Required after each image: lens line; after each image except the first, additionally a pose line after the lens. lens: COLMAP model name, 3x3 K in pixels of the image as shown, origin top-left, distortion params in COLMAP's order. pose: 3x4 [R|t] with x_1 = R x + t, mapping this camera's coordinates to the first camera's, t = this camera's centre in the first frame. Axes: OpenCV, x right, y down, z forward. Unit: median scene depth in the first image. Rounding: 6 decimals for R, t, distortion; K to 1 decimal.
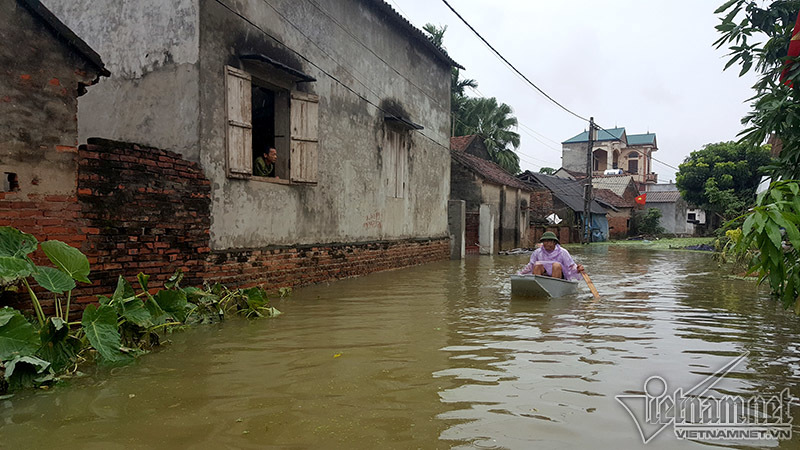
lens RADIAL K [[607.4, 0, 400.1], [0, 607.4, 224.3], [0, 0, 1]] dist [0.039599, -0.012371]
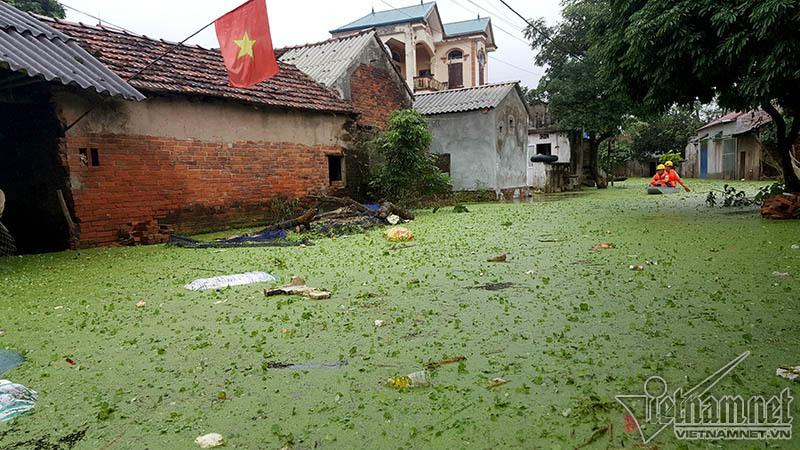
lens RADIAL K [[607.4, 0, 399.8], [0, 607.4, 225.0], [0, 0, 1]] dist [0.039599, -0.012371]
pose [[0.982303, -0.064776, 0.175742, 0.227071], [0.052854, 0.996025, 0.071695, 0.004643], [-0.179688, -0.061137, 0.981822, 0.448424]]
